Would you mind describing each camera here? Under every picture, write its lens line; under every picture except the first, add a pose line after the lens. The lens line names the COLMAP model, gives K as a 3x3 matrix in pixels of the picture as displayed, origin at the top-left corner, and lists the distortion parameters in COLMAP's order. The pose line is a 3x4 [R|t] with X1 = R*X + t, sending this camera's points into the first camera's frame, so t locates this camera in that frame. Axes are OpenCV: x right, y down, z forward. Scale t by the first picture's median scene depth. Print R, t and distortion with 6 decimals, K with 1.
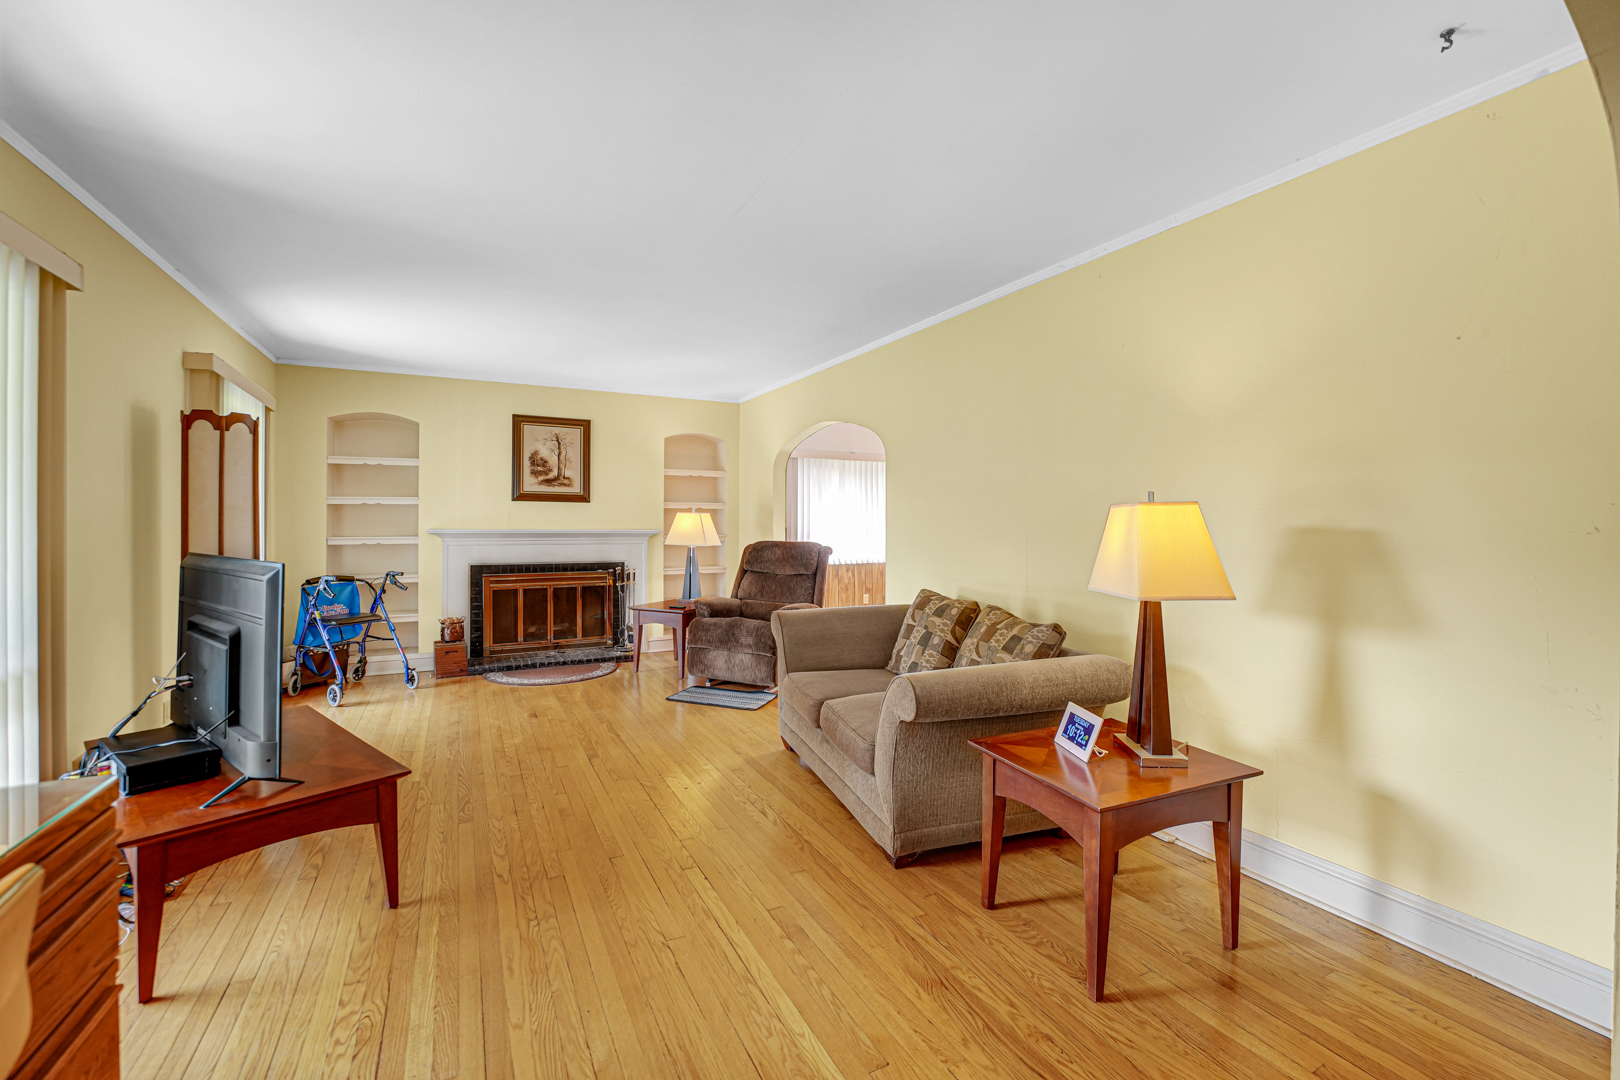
lens RADIAL K [[653.7, 0, 801.2], [0, 653.7, 518.9], [0, 0, 1]] dist [-0.008987, -0.000083]
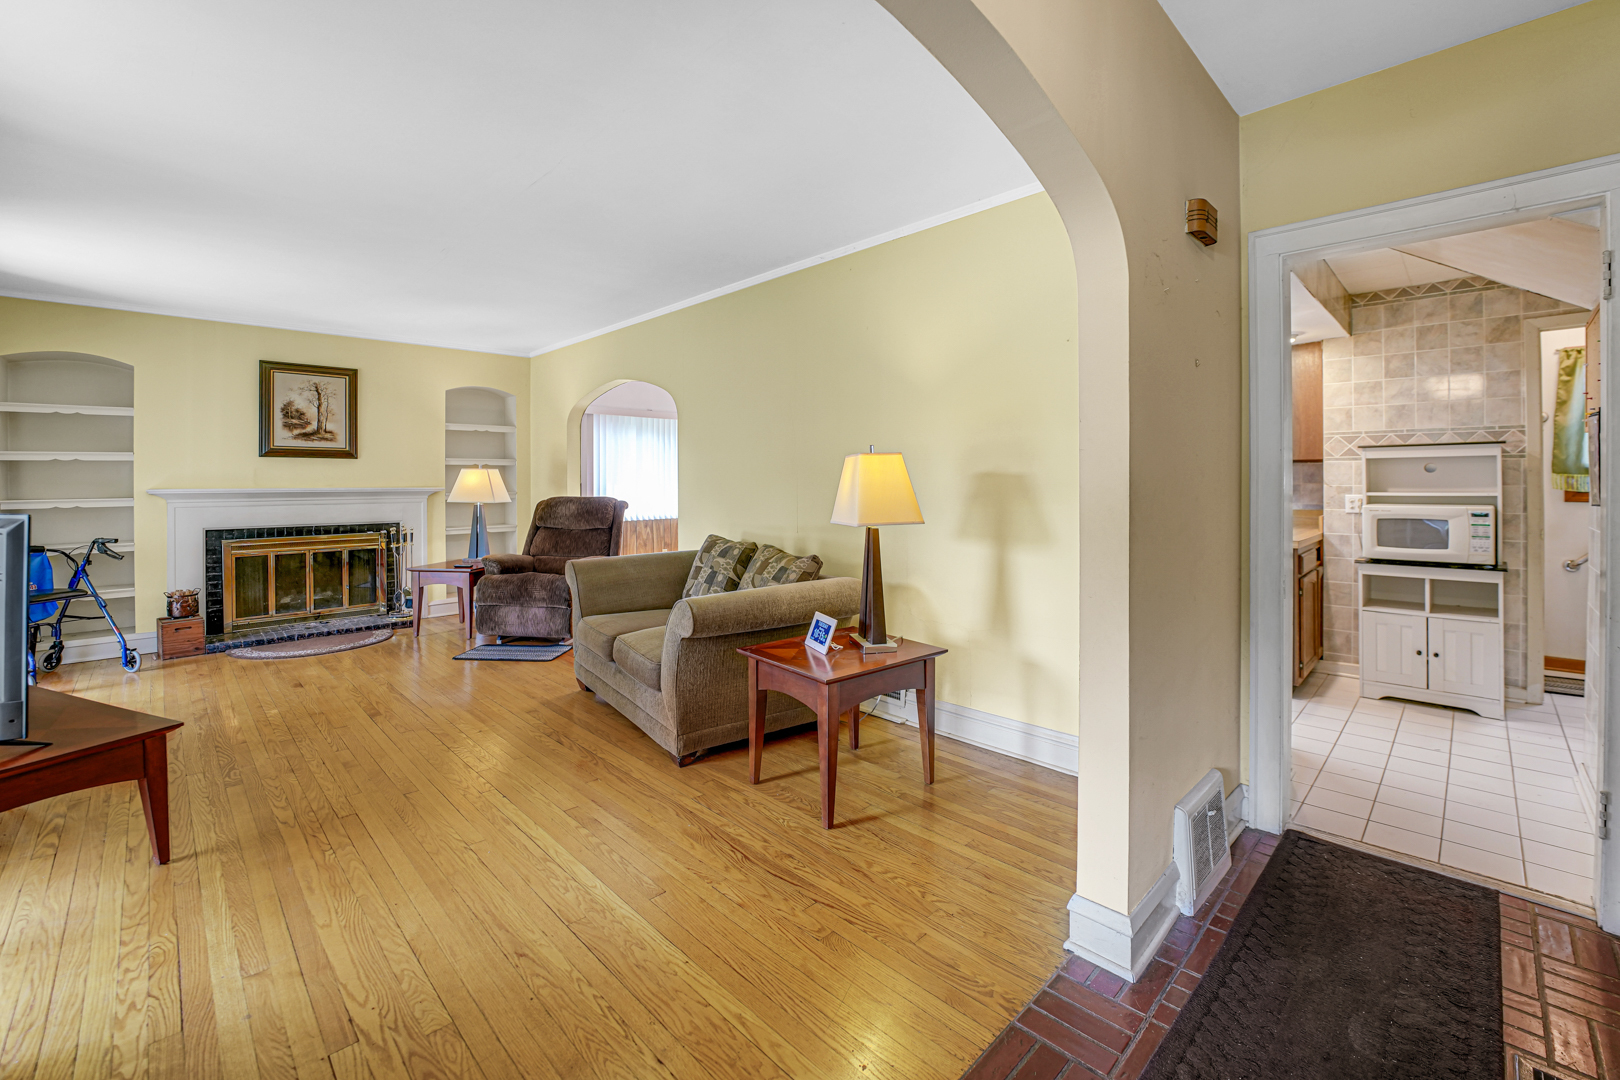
lens RADIAL K [[666.9, 0, 811.1], [0, 666.9, 475.1], [0, 0, 1]] dist [-0.027078, 0.003977]
pose [[0.953242, -0.008723, 0.302083, 0.007071], [0.010163, 0.999943, -0.003195, 0.009106], [-0.302038, 0.006116, 0.953276, -0.098275]]
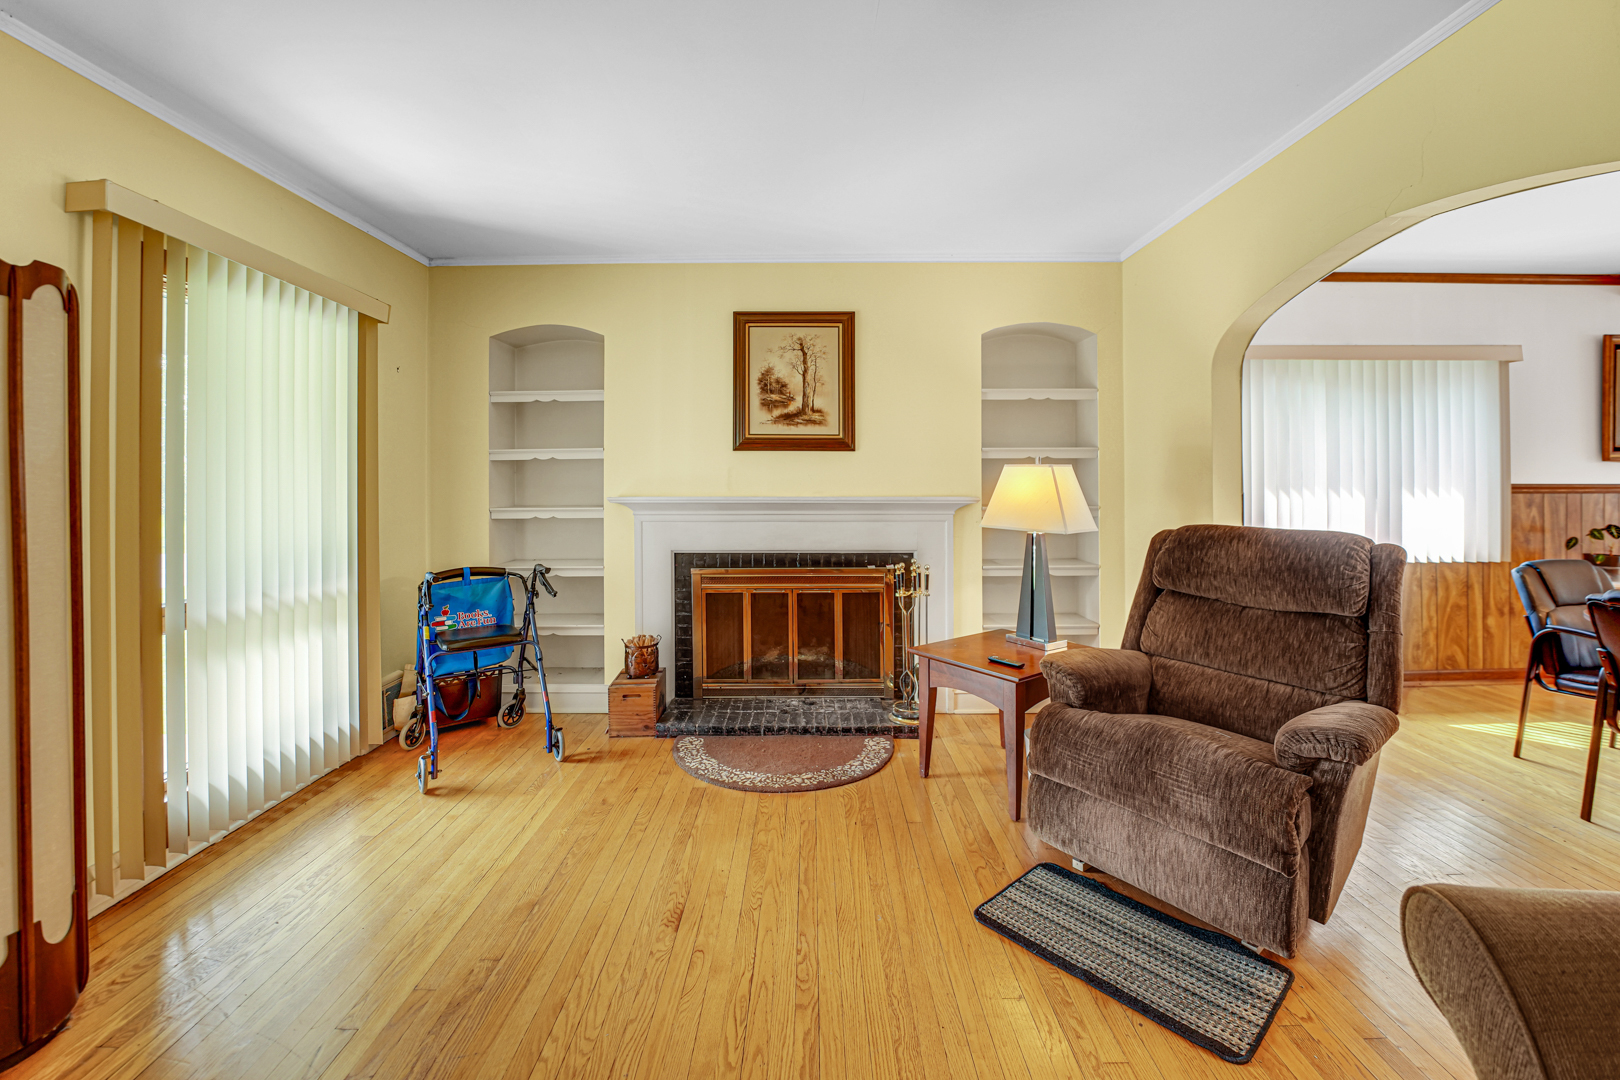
lens RADIAL K [[666.9, 0, 811.1], [0, 666.9, 475.1], [0, 0, 1]] dist [-0.027078, 0.003977]
pose [[0.886569, -0.009475, -0.462499, -0.097505], [0.008525, 0.999955, -0.004142, -0.001313], [0.462517, -0.000270, 0.886610, 0.547277]]
